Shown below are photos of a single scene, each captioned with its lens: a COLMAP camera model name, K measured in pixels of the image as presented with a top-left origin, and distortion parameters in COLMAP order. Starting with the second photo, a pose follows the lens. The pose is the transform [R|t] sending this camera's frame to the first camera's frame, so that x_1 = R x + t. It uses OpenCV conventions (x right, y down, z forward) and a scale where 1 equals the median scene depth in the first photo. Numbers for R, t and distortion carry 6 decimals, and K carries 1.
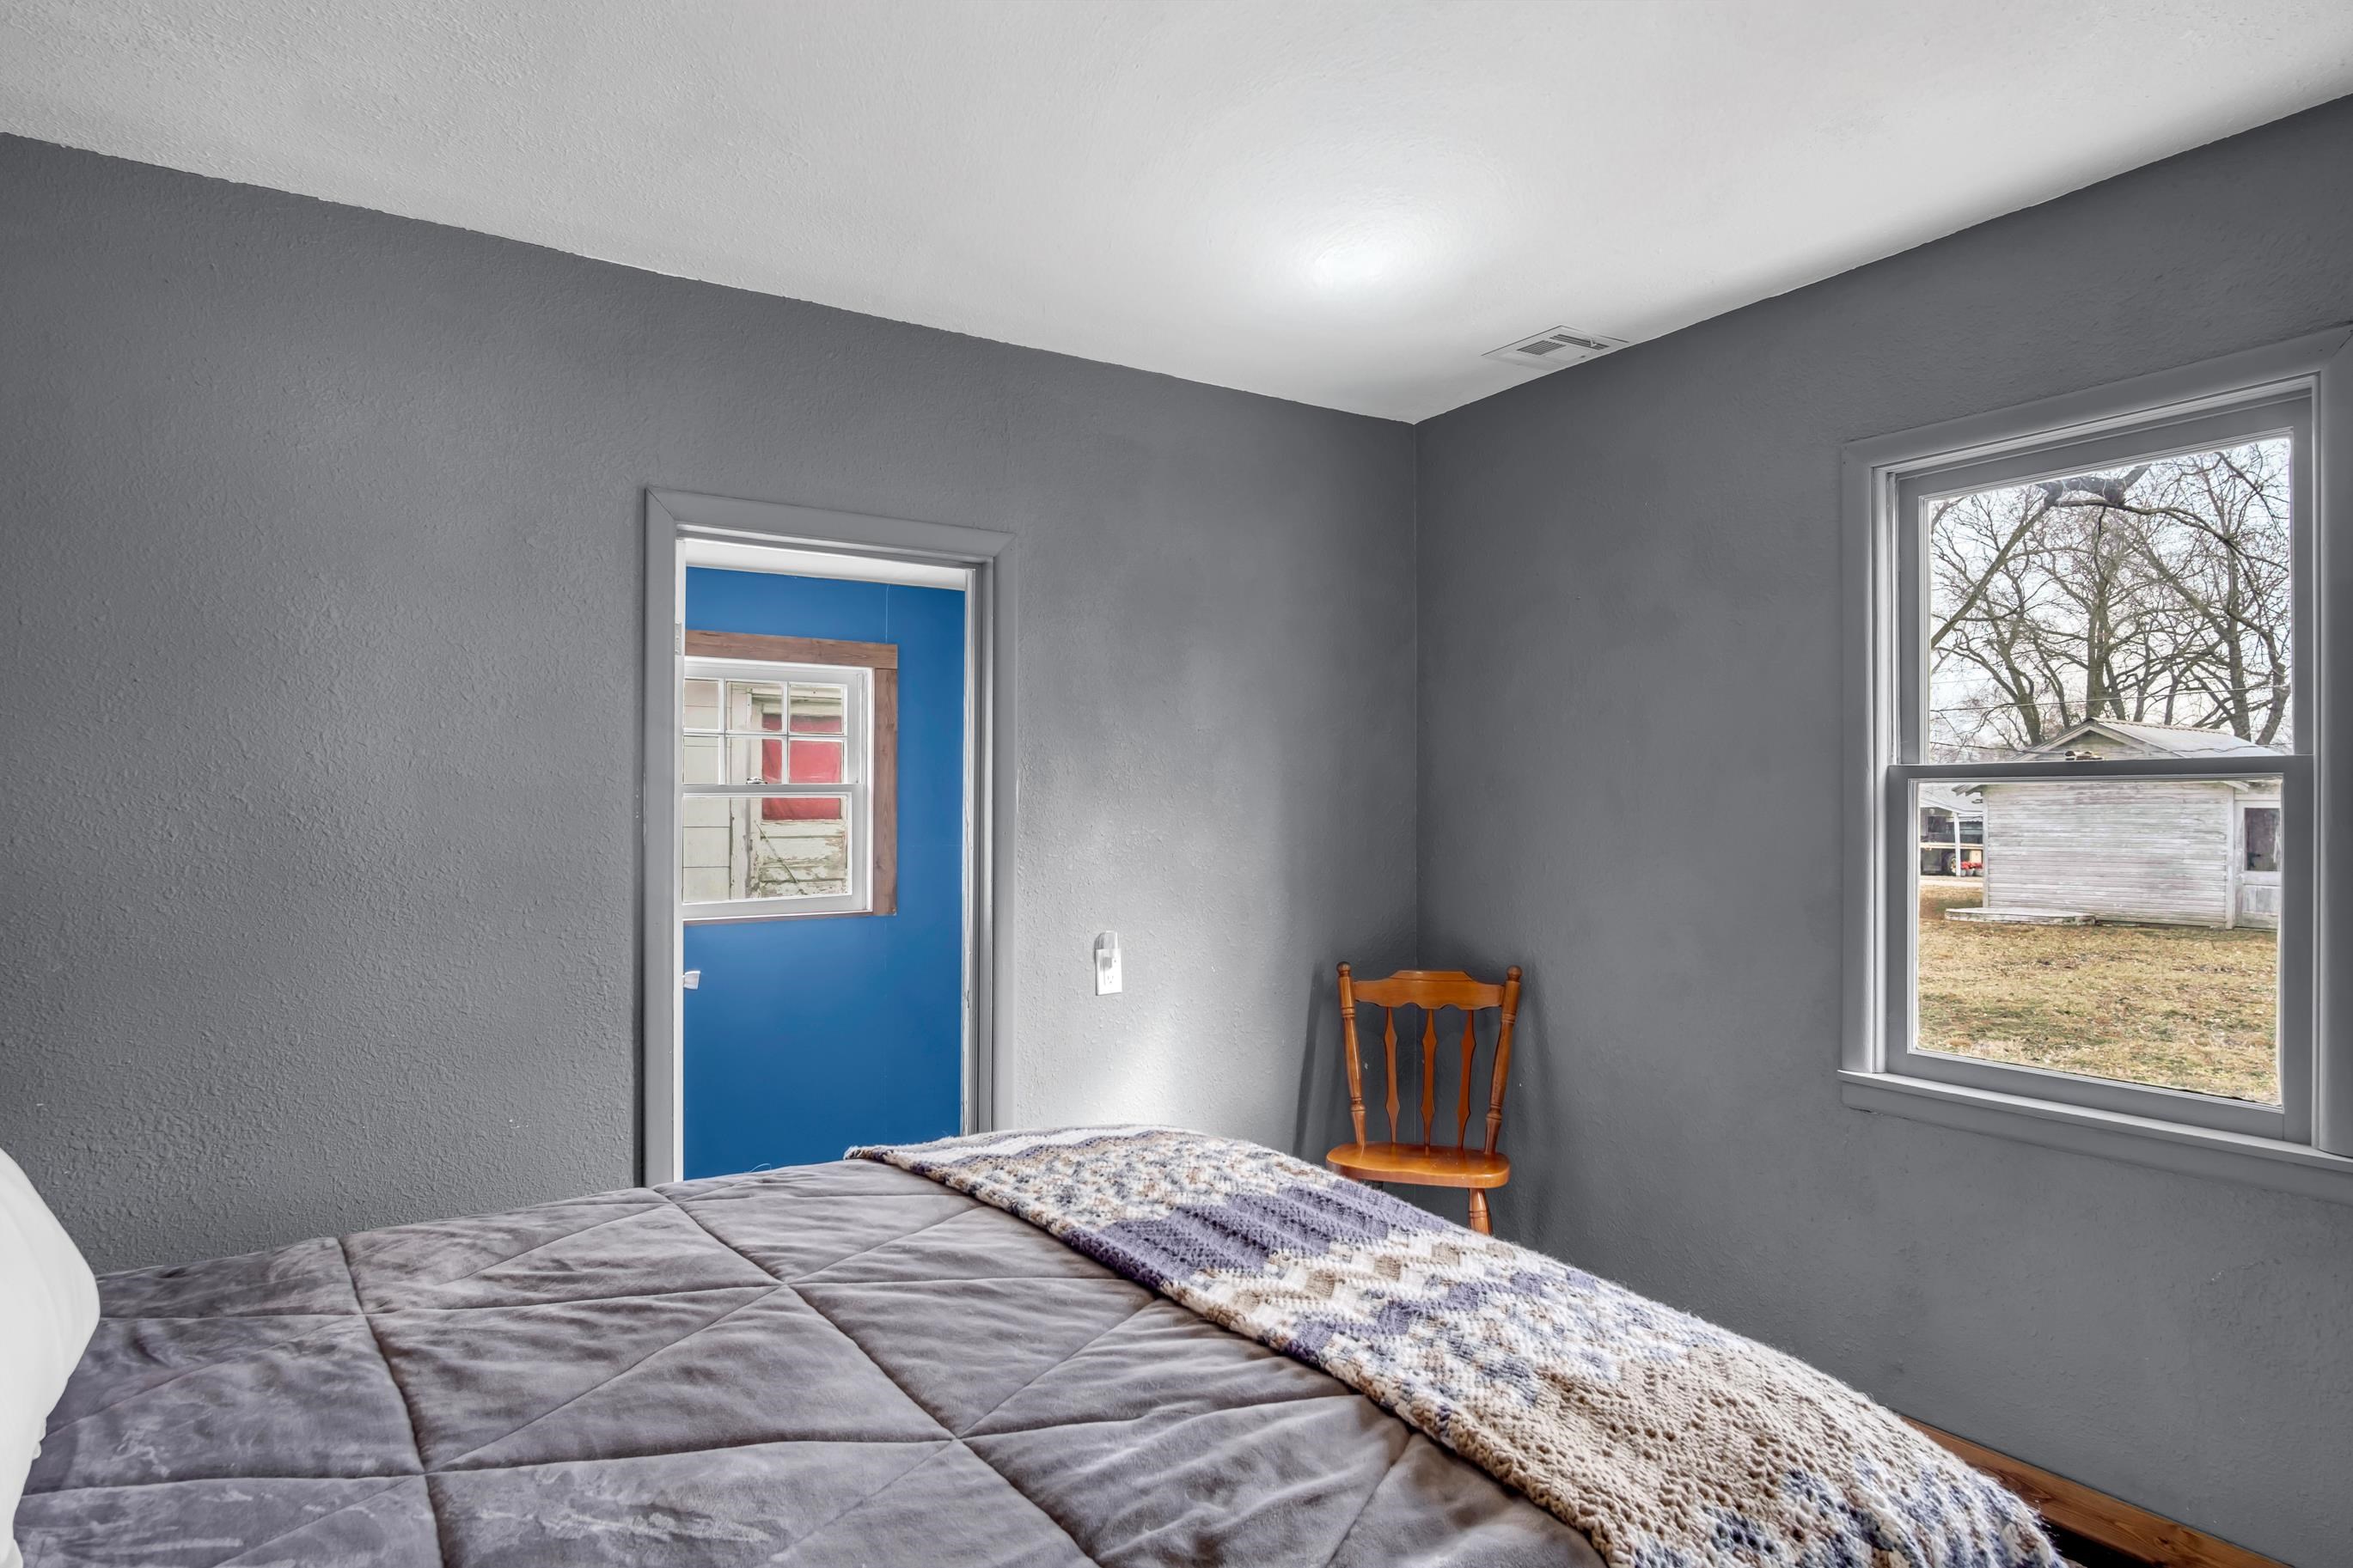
lens RADIAL K [[1303.9, 0, 1151.9], [0, 1303.9, 789.0], [0, 0, 1]] dist [-0.031523, 0.003722]
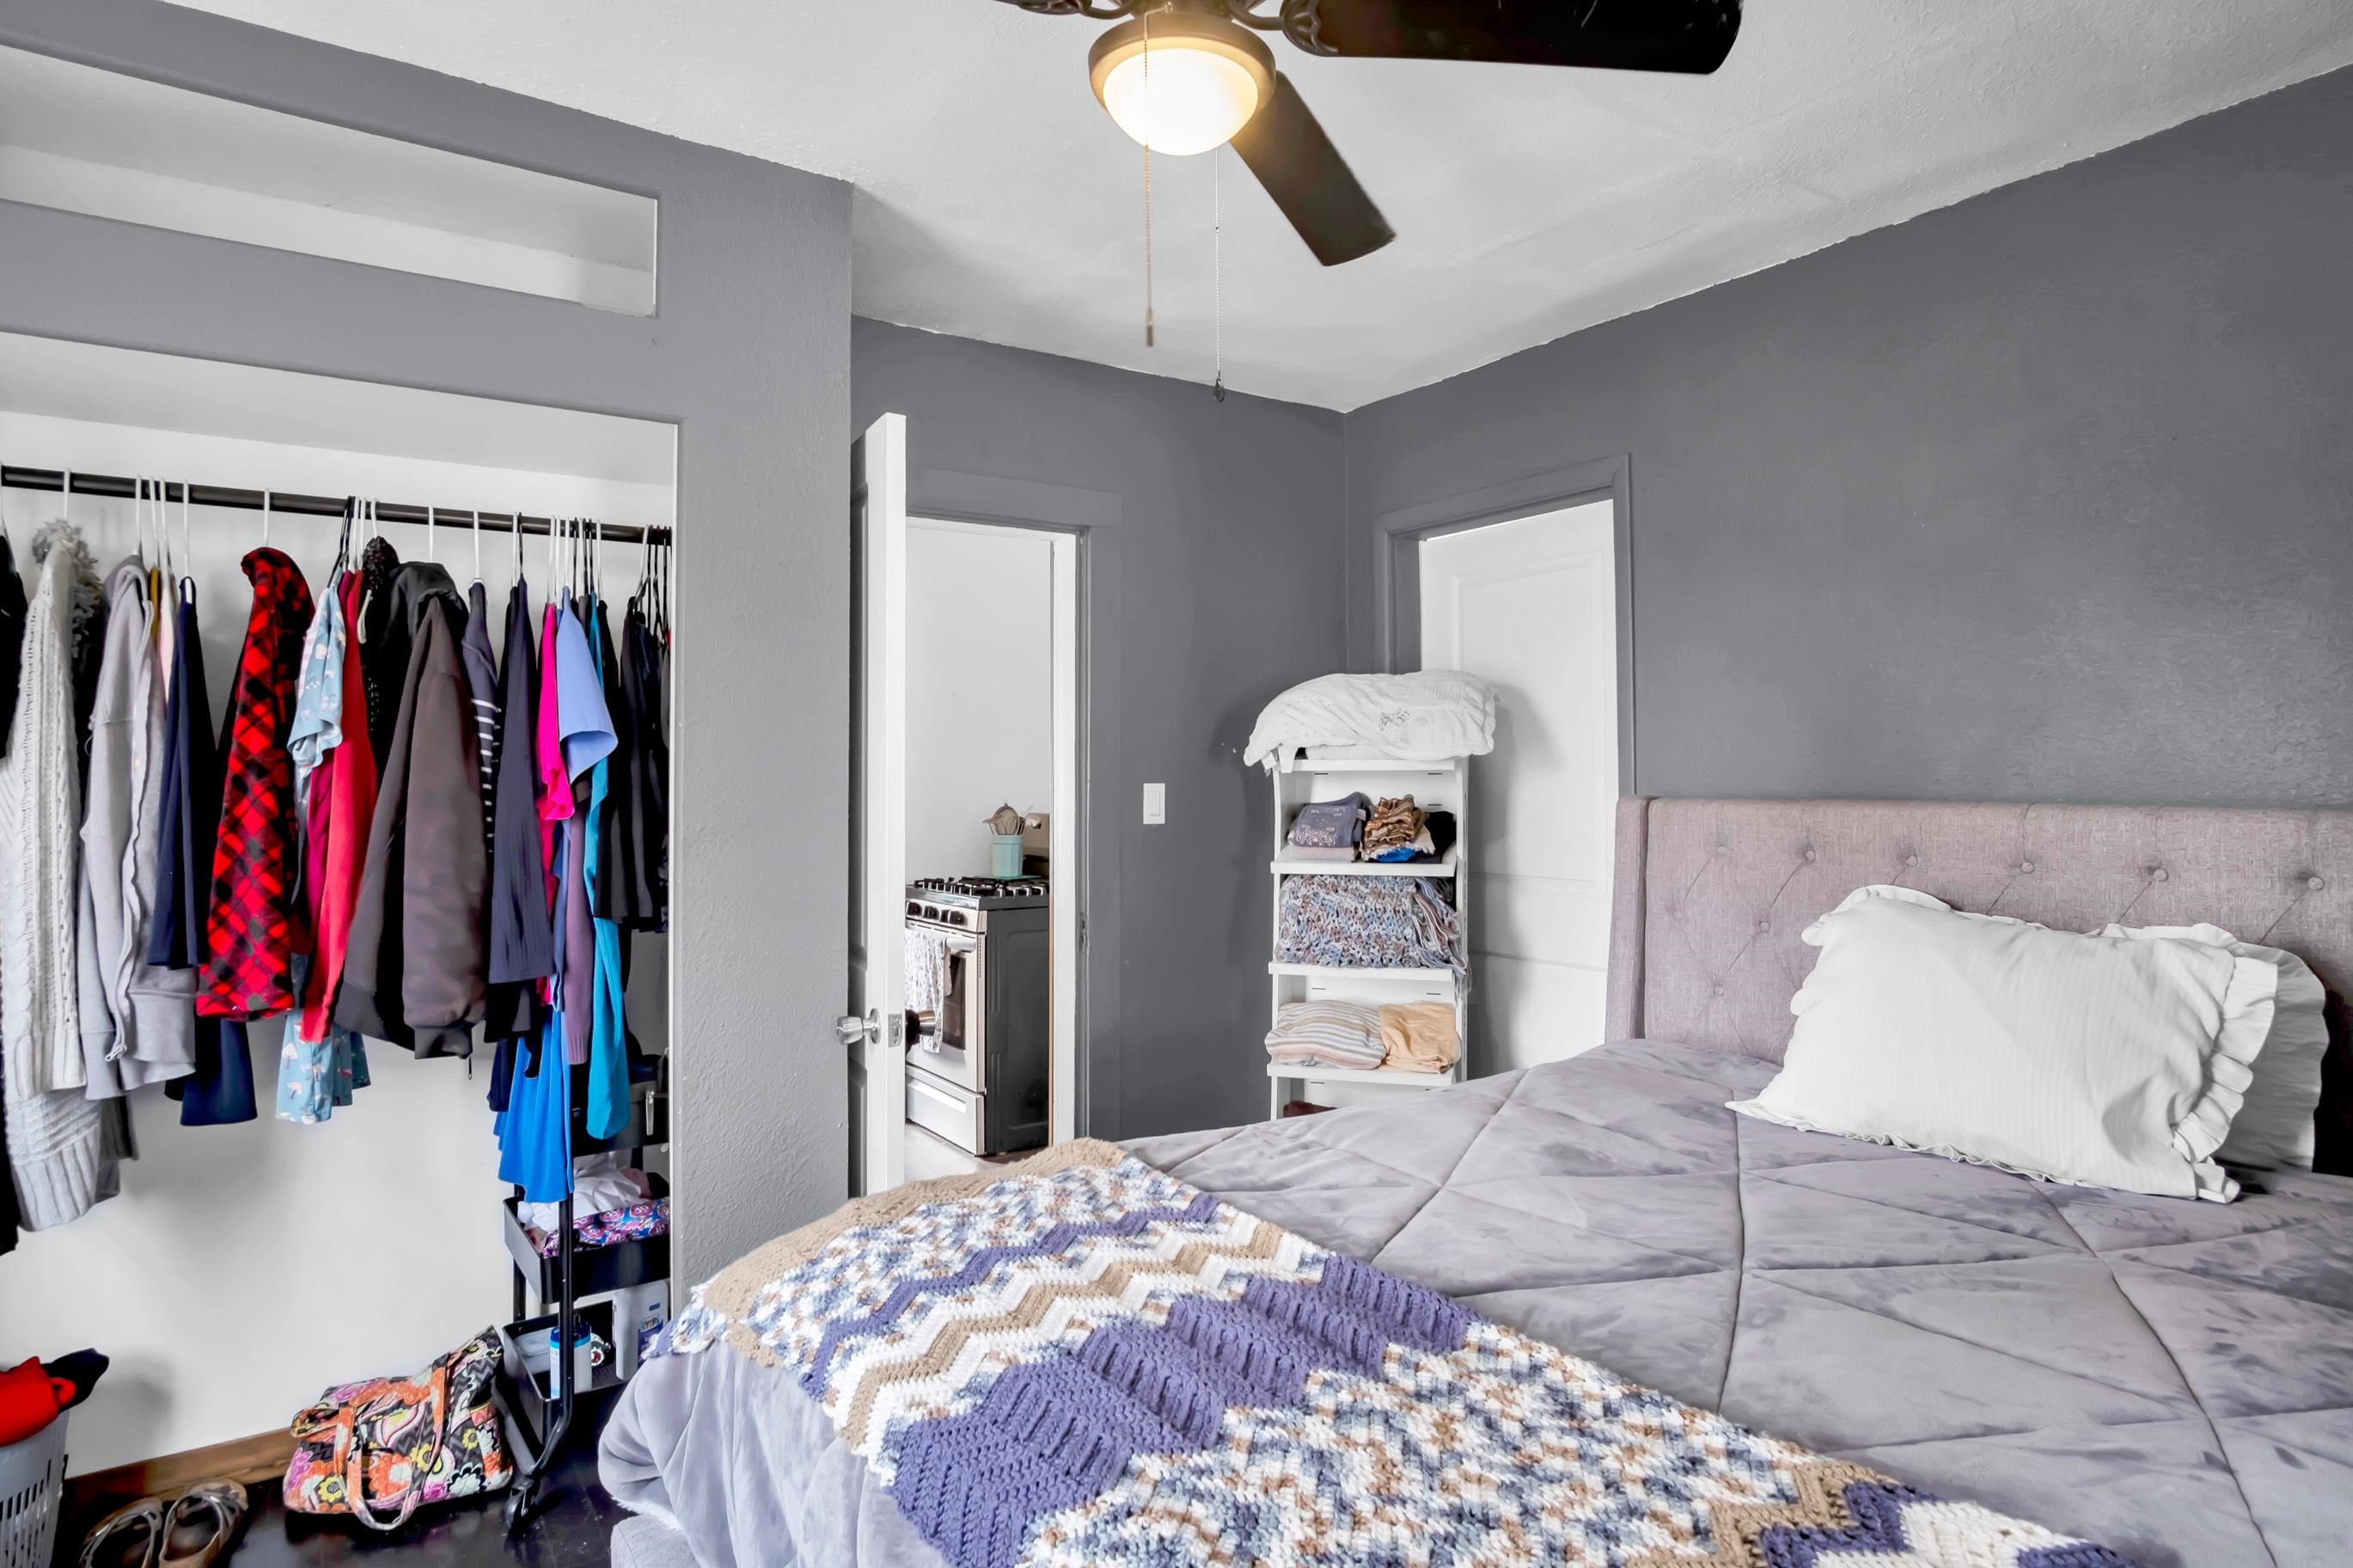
lens RADIAL K [[1303.9, 0, 1151.9], [0, 1303.9, 789.0], [0, 0, 1]] dist [-0.031523, 0.003722]
pose [[-0.999729, 0.000387, -0.023283, 0.150927], [0.000583, 0.999964, -0.008429, 0.024682], [0.023278, -0.008440, -0.999693, 1.663023]]
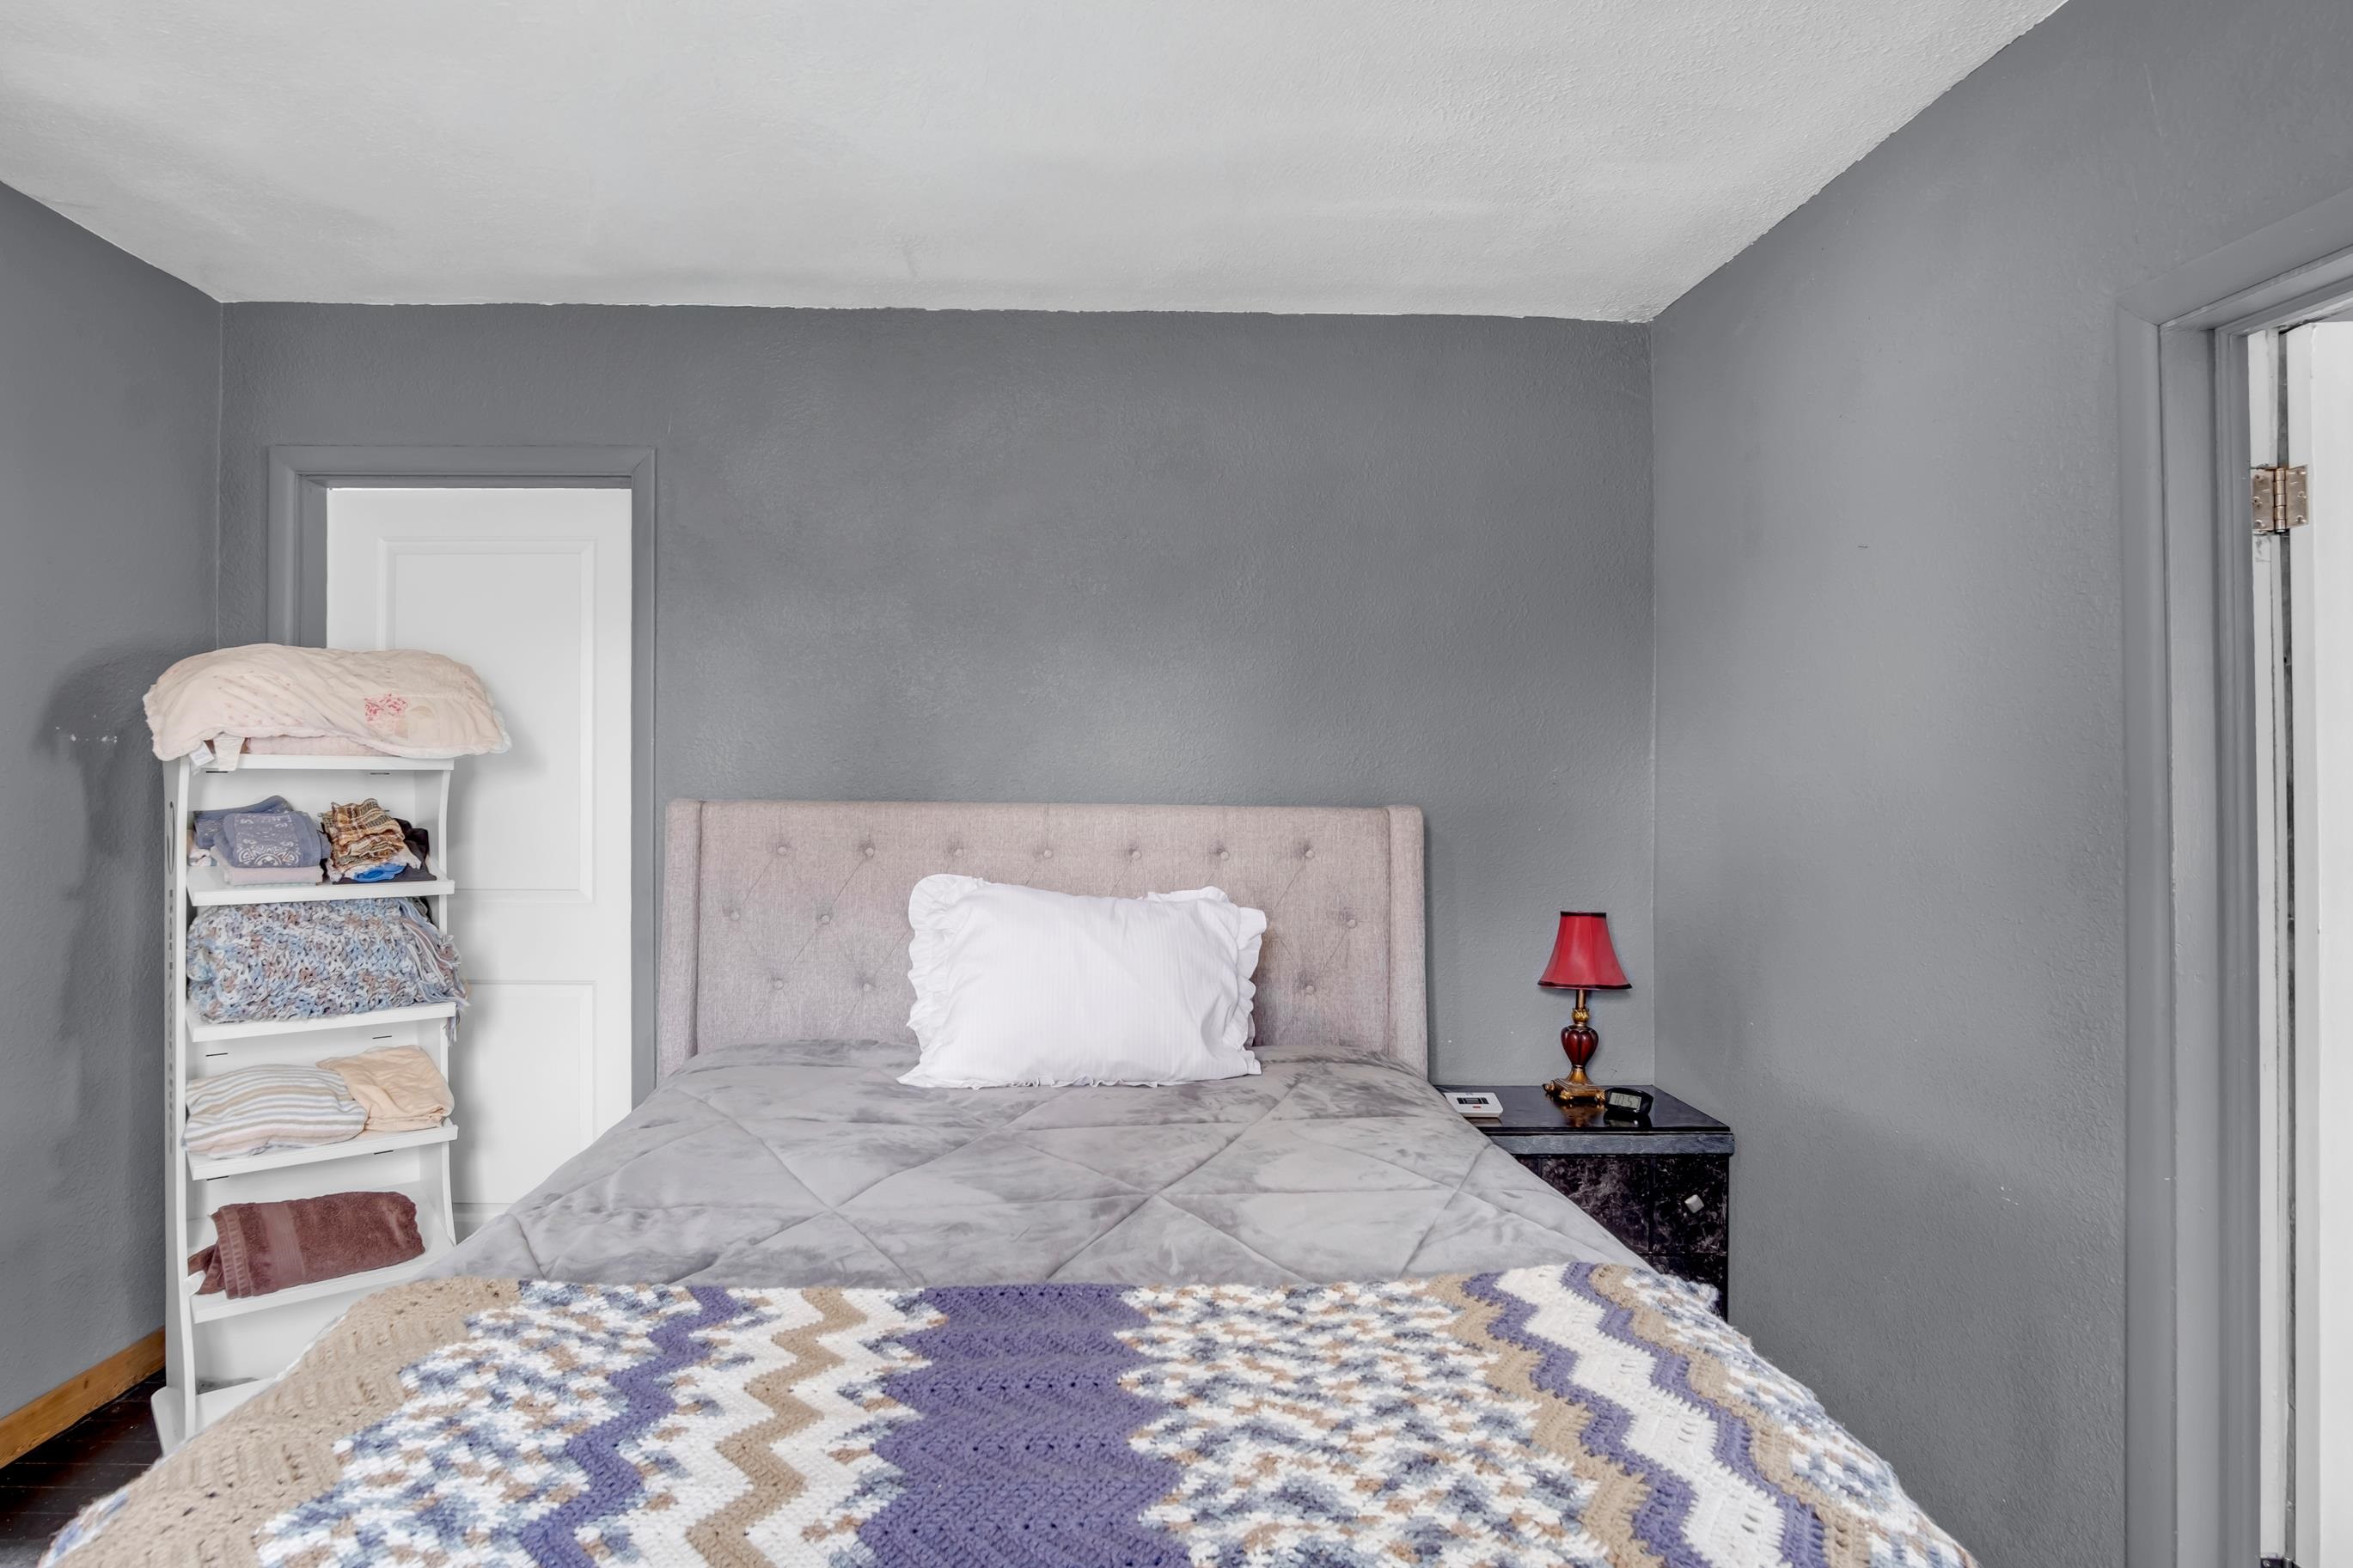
lens RADIAL K [[1303.9, 0, 1151.9], [0, 1303.9, 789.0], [0, 0, 1]] dist [-0.031523, 0.003722]
pose [[-0.499390, -0.000452, -0.866377, 0.623326], [0.006764, 0.999967, -0.004421, 0.018312], [0.866351, -0.008067, -0.499371, 1.345503]]
